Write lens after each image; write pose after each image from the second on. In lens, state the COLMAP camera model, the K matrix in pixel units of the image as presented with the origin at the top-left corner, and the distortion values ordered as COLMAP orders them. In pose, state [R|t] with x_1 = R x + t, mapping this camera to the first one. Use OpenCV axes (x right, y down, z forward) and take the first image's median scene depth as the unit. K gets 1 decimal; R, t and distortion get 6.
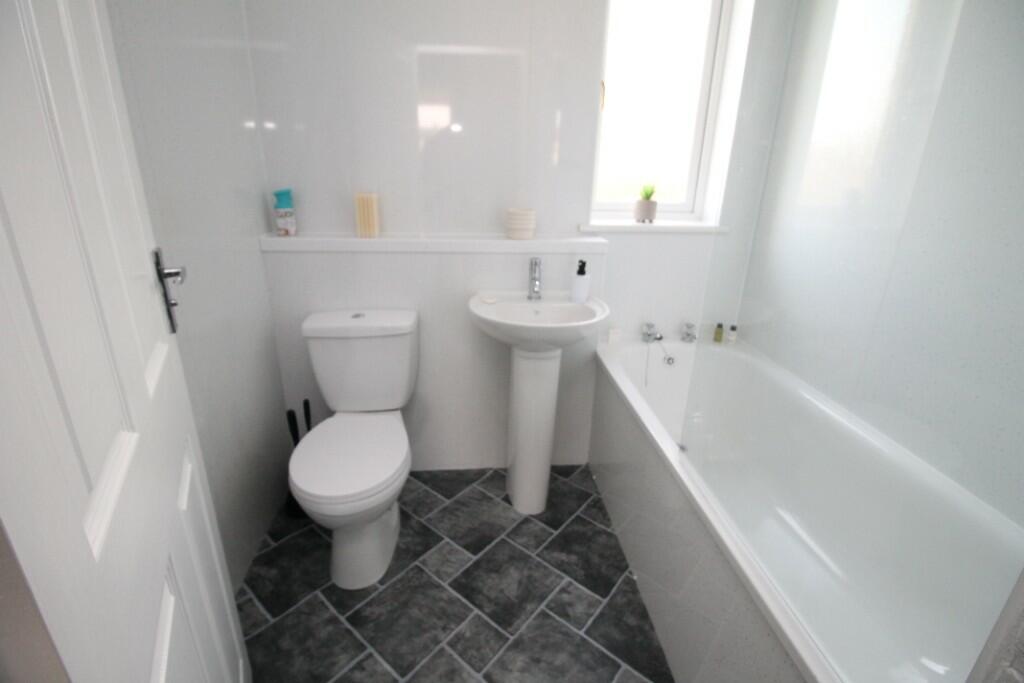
lens RADIAL K [[477.4, 0, 511.2], [0, 477.4, 328.7], [0, 0, 1]] dist [-0.001845, -0.012202]
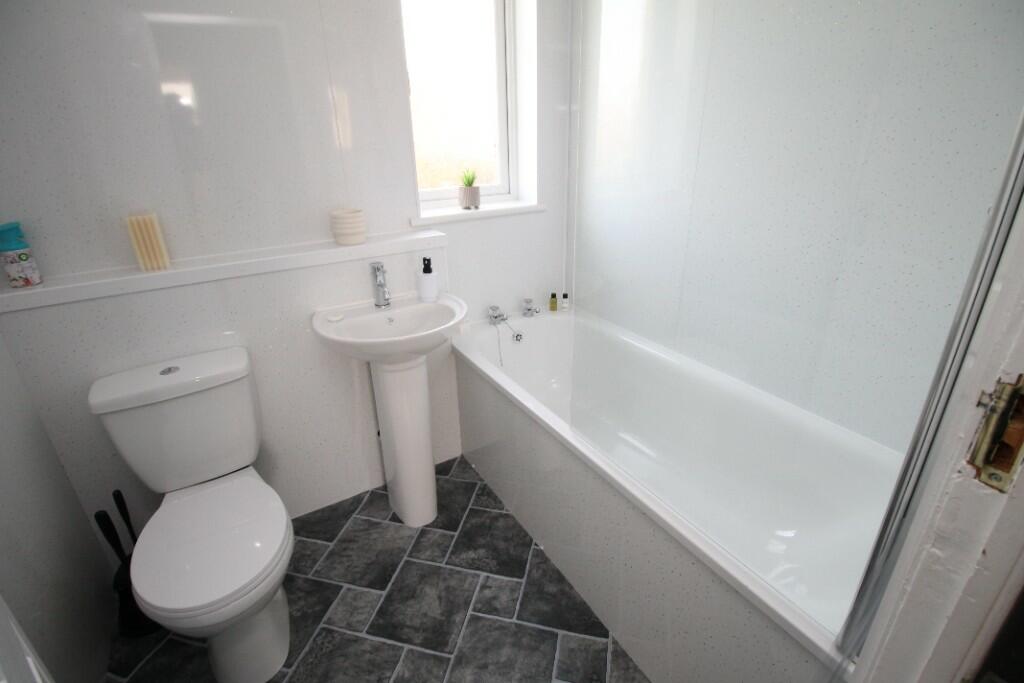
lens RADIAL K [[477.4, 0, 511.2], [0, 477.4, 328.7], [0, 0, 1]] dist [-0.001845, -0.012202]
pose [[0.898191, -0.208369, 0.387085, -0.101751], [0.187685, 0.978008, 0.090960, -0.060139], [-0.397526, -0.009049, 0.917546, 0.048550]]
